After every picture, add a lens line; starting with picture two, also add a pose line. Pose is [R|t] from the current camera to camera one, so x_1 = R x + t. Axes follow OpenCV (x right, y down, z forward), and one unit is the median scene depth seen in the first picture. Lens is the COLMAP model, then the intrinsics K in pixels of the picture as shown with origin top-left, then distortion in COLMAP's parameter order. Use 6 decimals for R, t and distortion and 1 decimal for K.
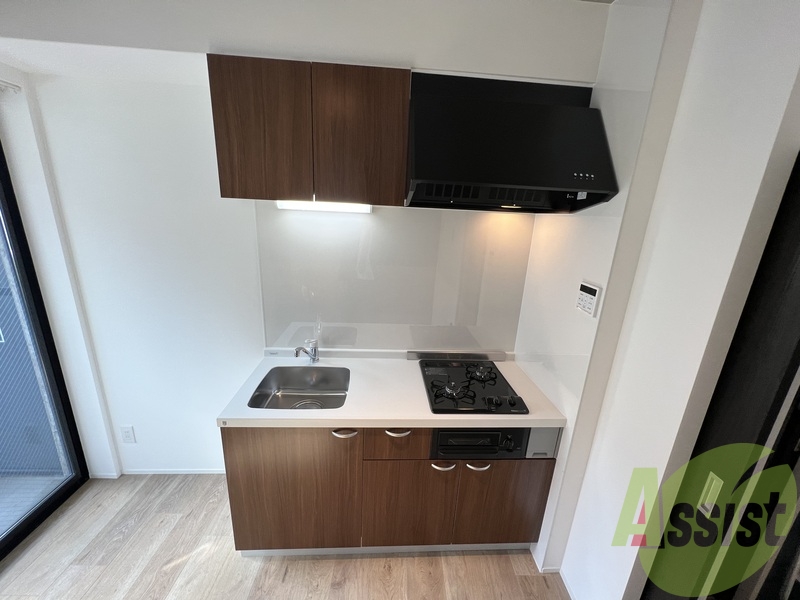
lens RADIAL K [[320.6, 0, 398.7], [0, 320.6, 302.5], [0, 0, 1]] dist [-0.001039, 0.000711]
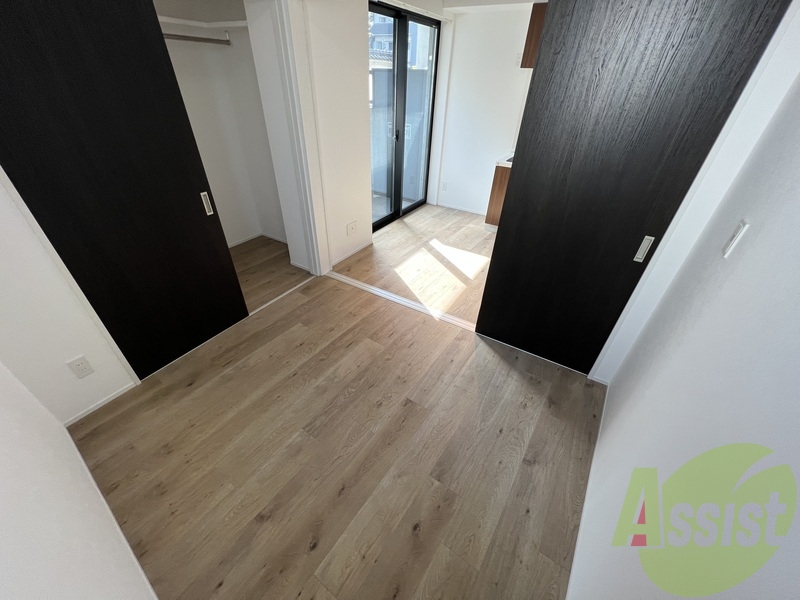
lens RADIAL K [[320.6, 0, 398.7], [0, 320.6, 302.5], [0, 0, 1]] dist [-0.001039, 0.000711]
pose [[0.820217, 0.313354, -0.478596, 0.382123], [-0.150344, 0.925298, 0.348168, 0.547526], [0.551943, -0.213620, 0.806055, -1.659016]]
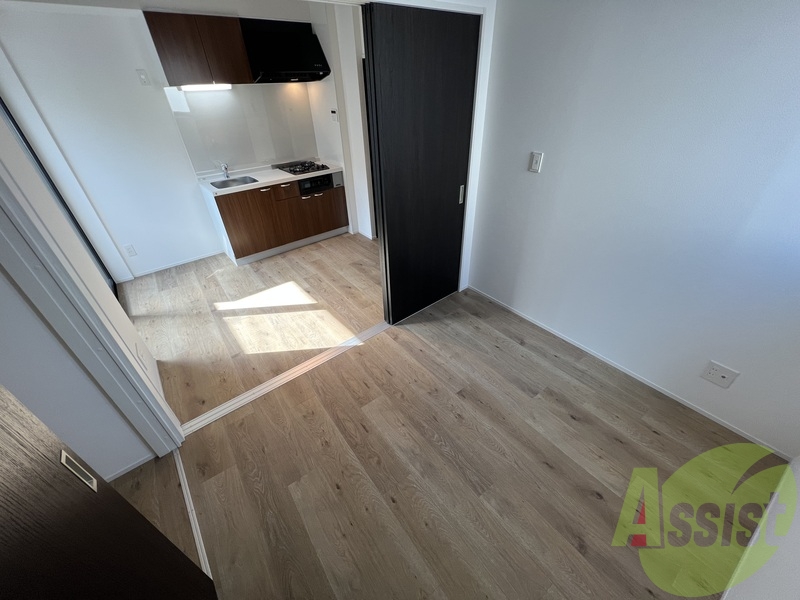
lens RADIAL K [[320.6, 0, 398.7], [0, 320.6, 302.5], [0, 0, 1]] dist [-0.001039, 0.000711]
pose [[0.803677, -0.393629, 0.446274, -0.705033], [0.231313, 0.897628, 0.375177, 0.439784], [-0.548269, -0.198292, 0.812454, -1.577895]]
